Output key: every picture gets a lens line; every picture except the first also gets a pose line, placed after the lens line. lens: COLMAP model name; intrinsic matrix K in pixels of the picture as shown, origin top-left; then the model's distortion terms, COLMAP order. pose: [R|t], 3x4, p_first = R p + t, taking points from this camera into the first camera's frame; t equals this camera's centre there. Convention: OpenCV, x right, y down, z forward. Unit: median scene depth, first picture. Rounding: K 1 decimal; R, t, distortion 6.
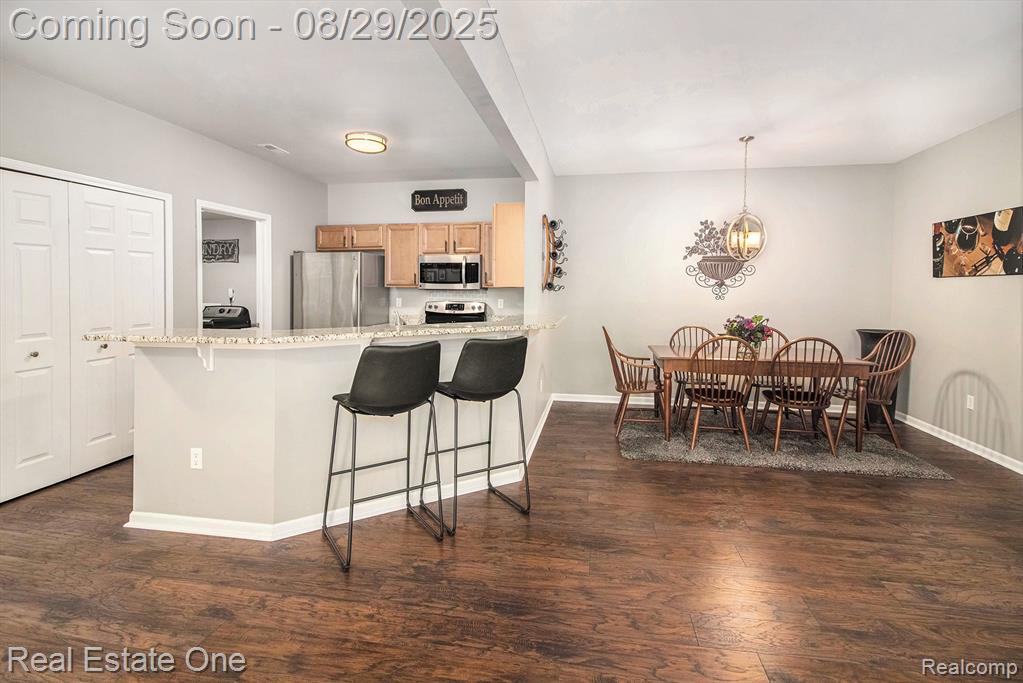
lens RADIAL K [[483.1, 0, 510.6], [0, 483.1, 287.6], [0, 0, 1]] dist [0.000739, -0.011150]
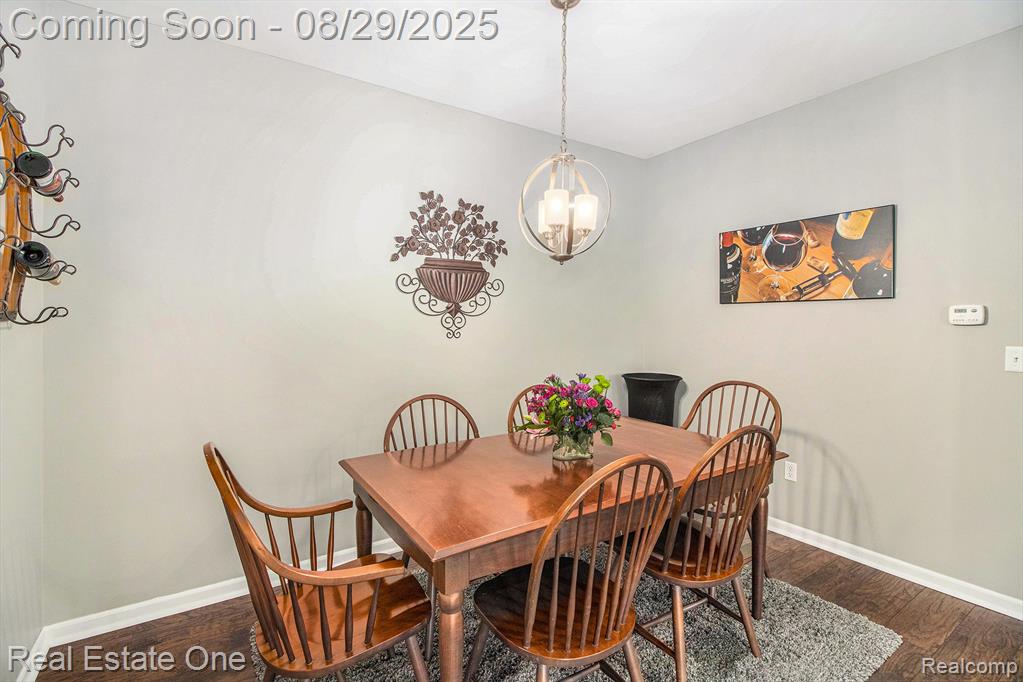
lens RADIAL K [[466.8, 0, 513.3], [0, 466.8, 322.7], [0, 0, 1]] dist [-0.000775, -0.000408]
pose [[0.709968, -0.004064, 0.704223, 0.105926], [-0.000660, 0.999979, 0.006436, 0.003178], [-0.704234, -0.005034, 0.709950, 0.572611]]
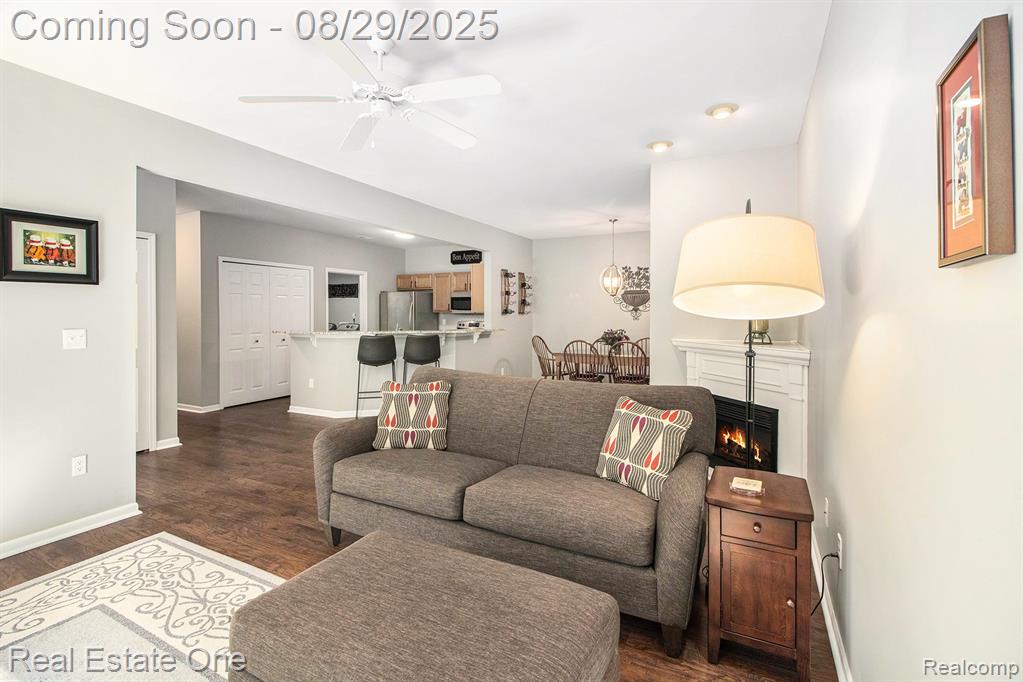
lens RADIAL K [[485.6, 0, 514.5], [0, 485.6, 309.3], [0, 0, 1]] dist [0.000291, -0.000020]
pose [[0.949860, -0.003614, -0.312654, 0.544250], [0.000152, 0.999938, -0.011097, 0.008063], [0.312675, 0.010493, 0.949802, -0.496886]]
